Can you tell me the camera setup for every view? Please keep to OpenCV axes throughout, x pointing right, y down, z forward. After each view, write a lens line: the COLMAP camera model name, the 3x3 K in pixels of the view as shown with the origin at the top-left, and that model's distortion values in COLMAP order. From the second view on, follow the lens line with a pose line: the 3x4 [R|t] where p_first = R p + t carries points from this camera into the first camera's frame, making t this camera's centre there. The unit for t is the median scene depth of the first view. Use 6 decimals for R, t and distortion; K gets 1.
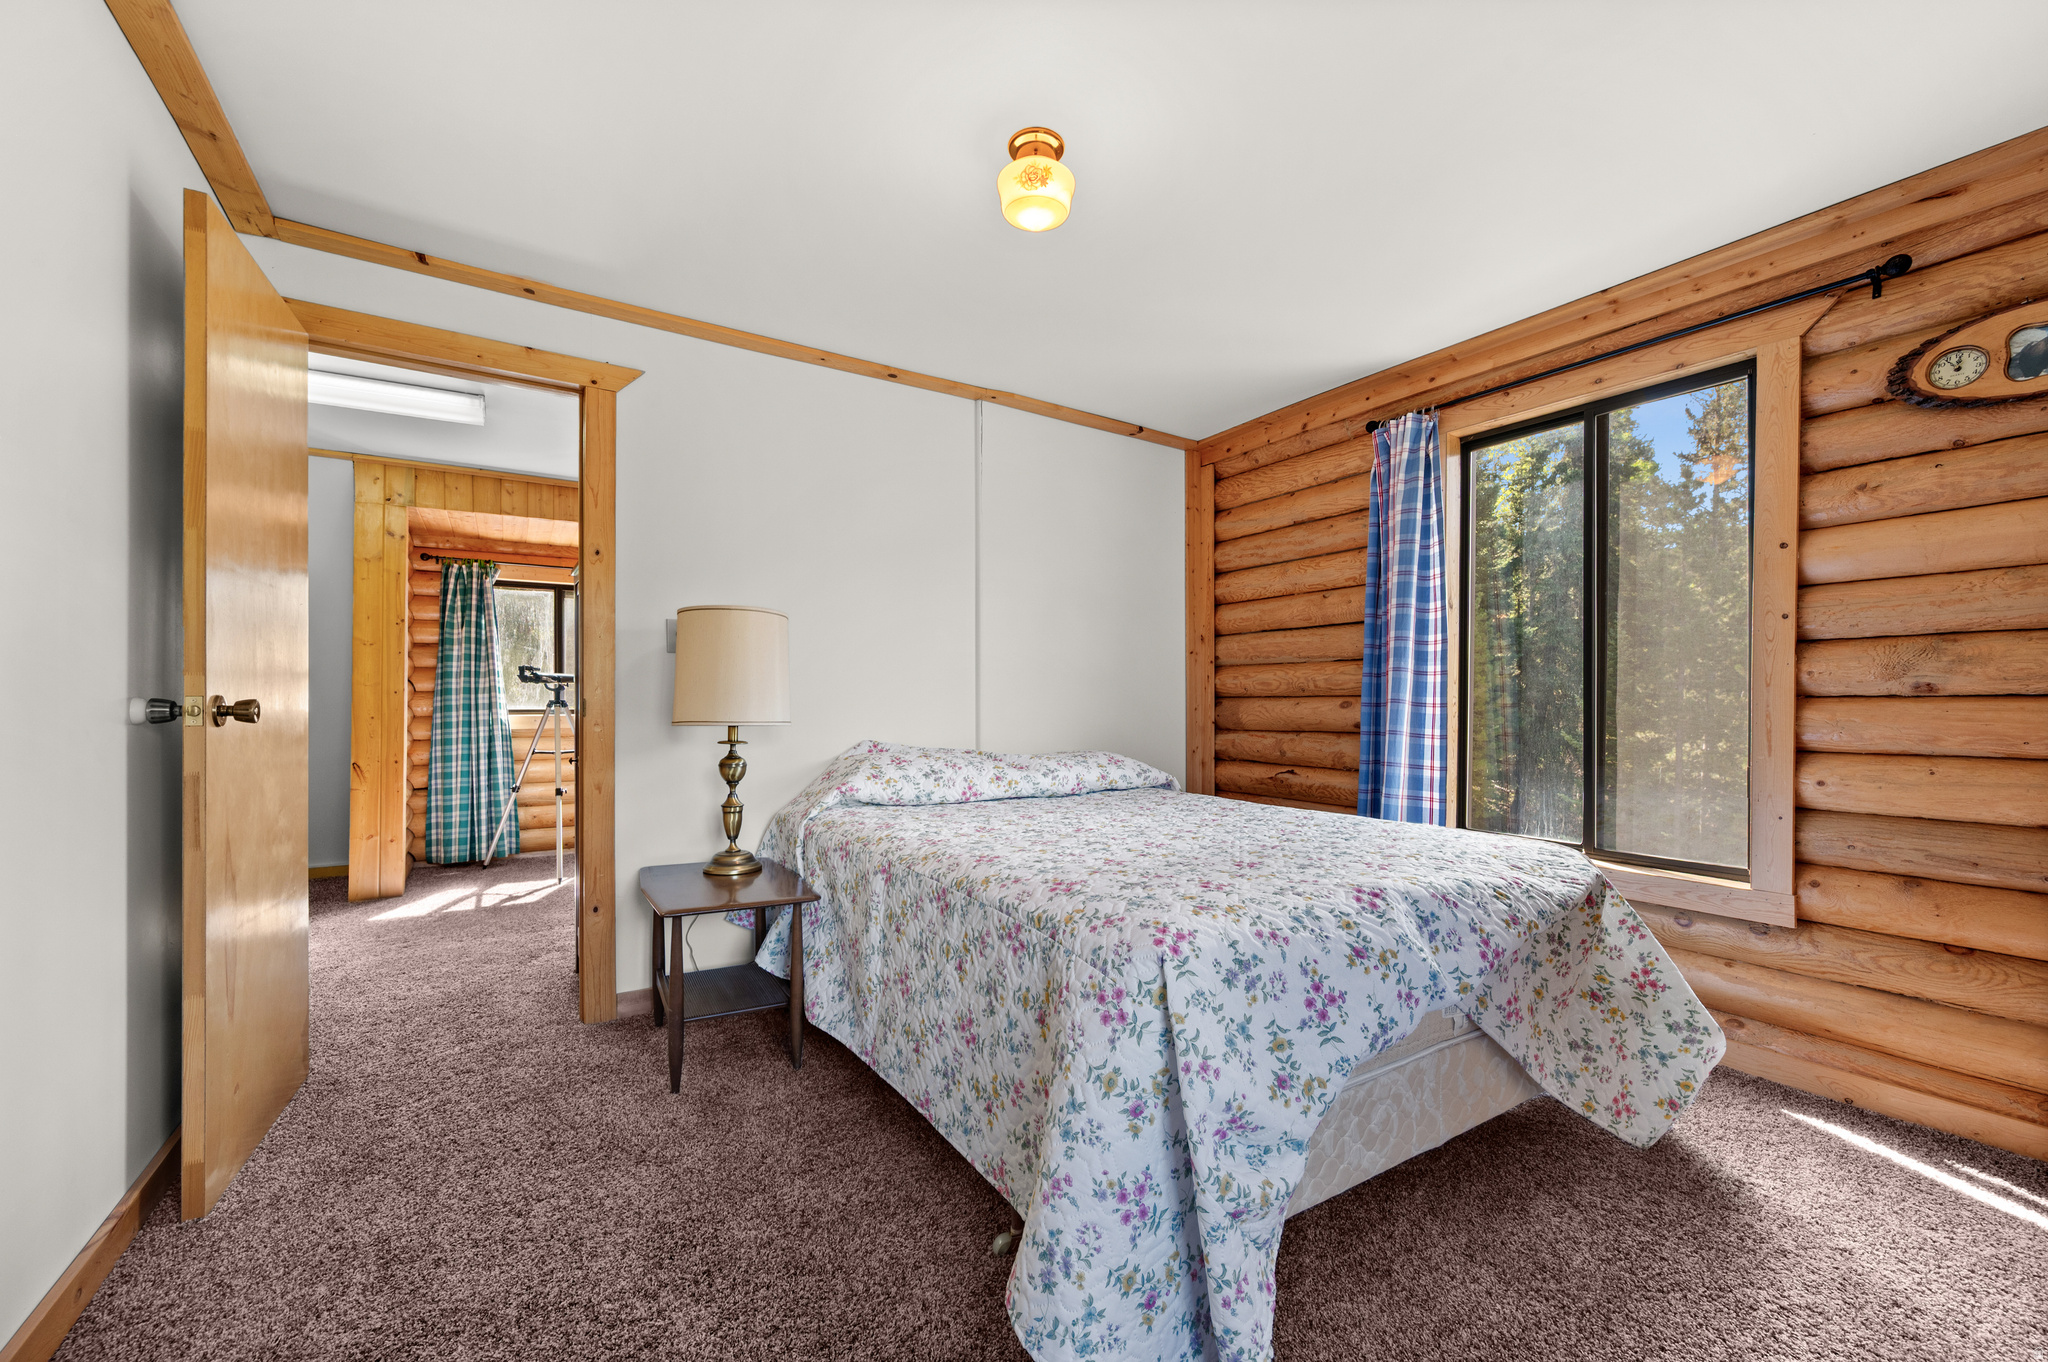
lens RADIAL K [[827.2, 0, 1033.5], [0, 827.2, 706.6], [0, 0, 1]] dist [-0.002051, -0.000464]
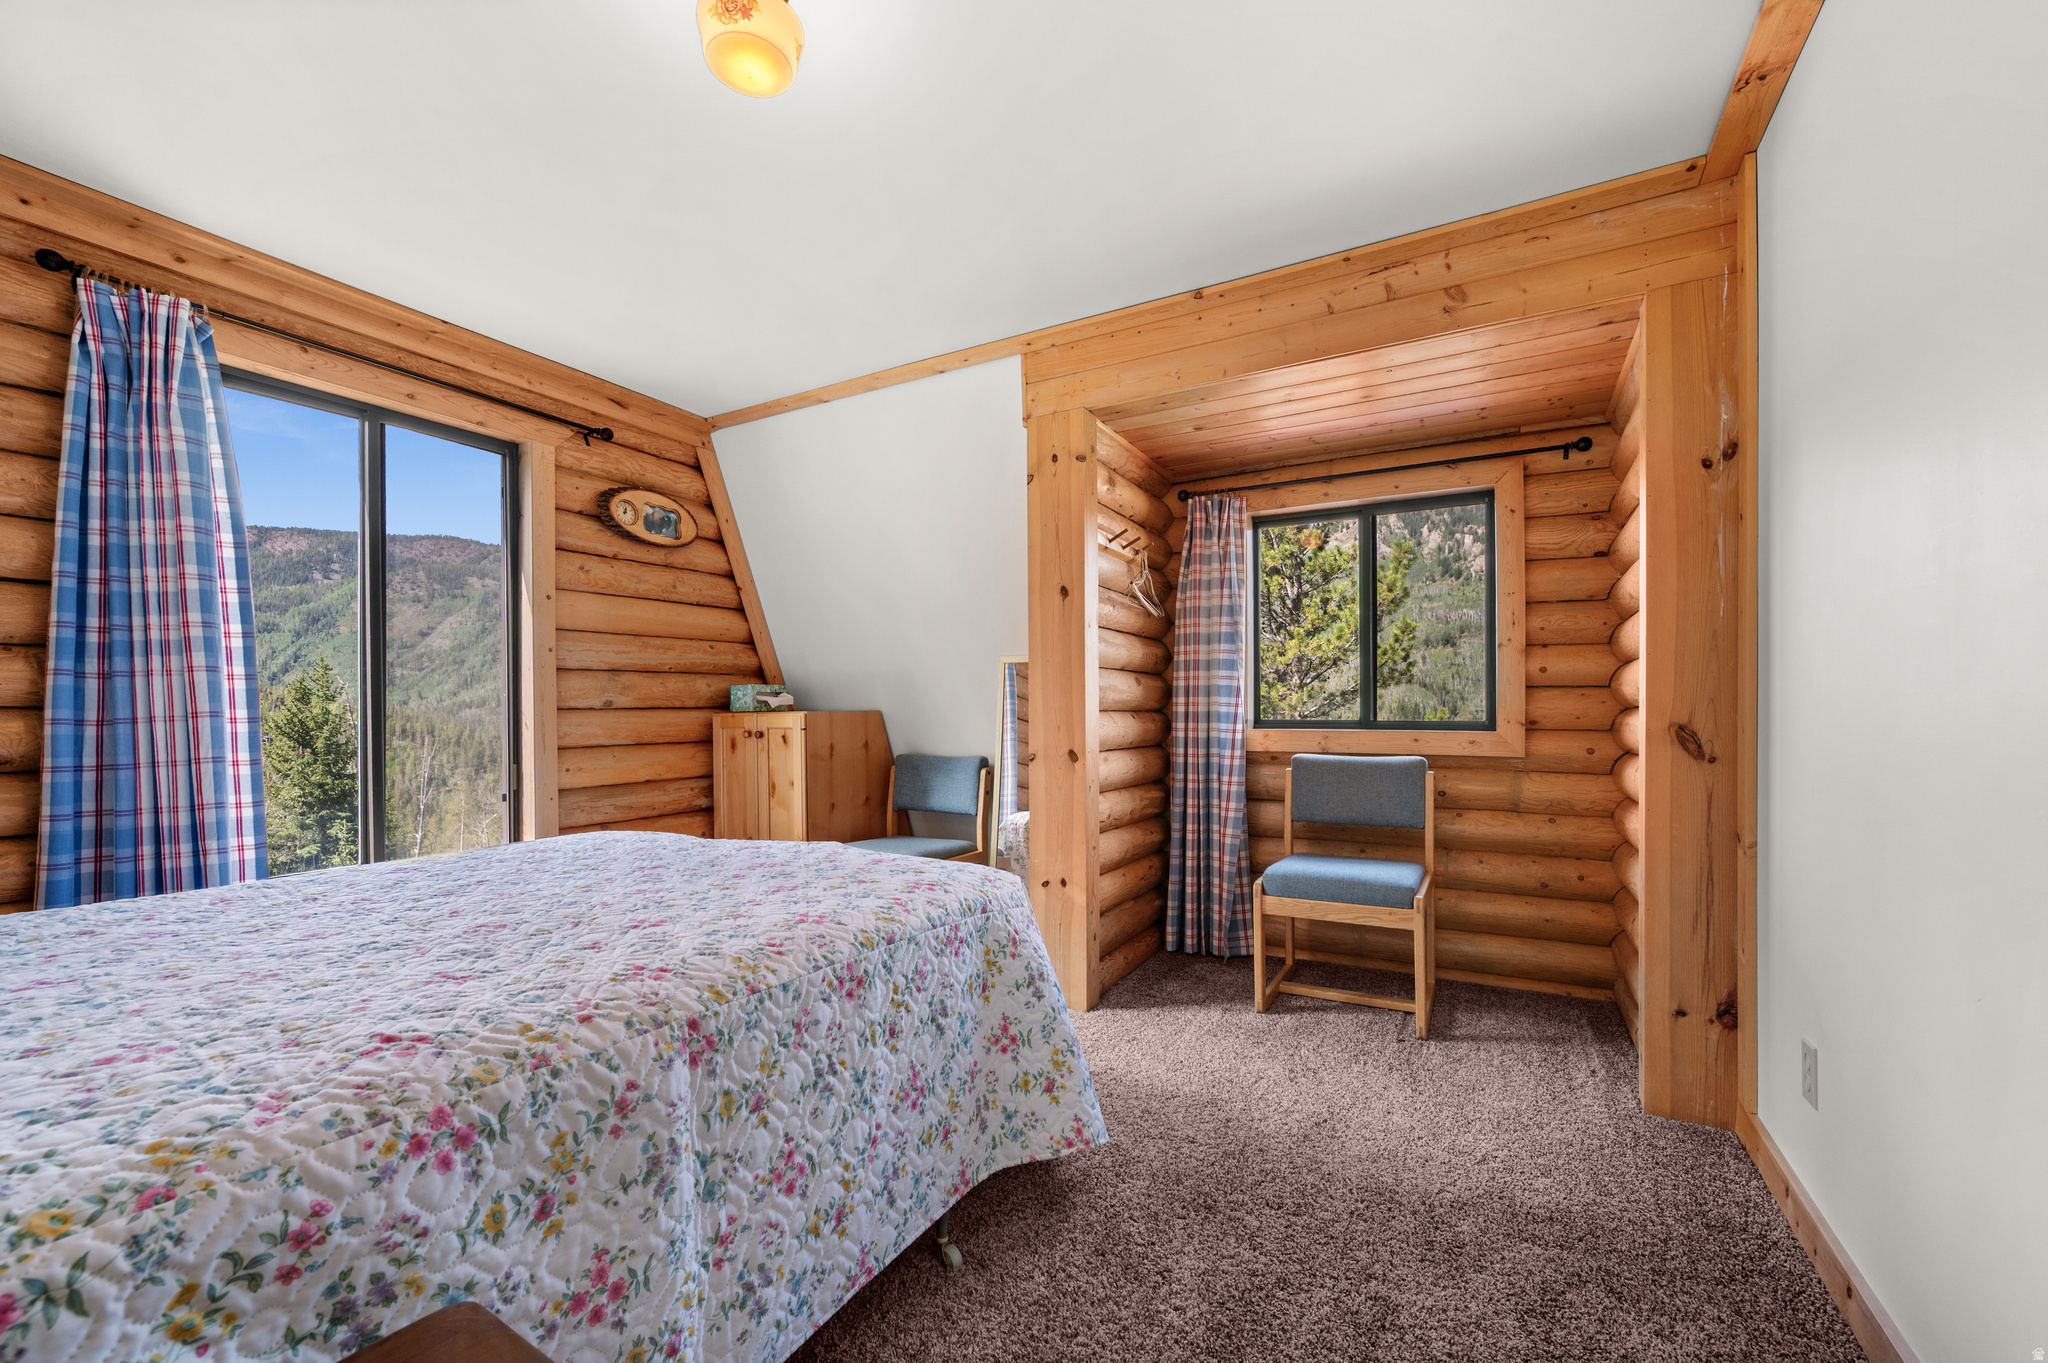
lens RADIAL K [[827.2, 0, 1033.5], [0, 827.2, 707.1], [0, 0, 1]] dist [-0.002051, -0.000464]
pose [[-0.474112, 0.005322, 0.880448, -0.733155], [0.011072, 0.999939, -0.000082, -0.006641], [-0.880395, 0.009710, -0.474142, 1.052473]]
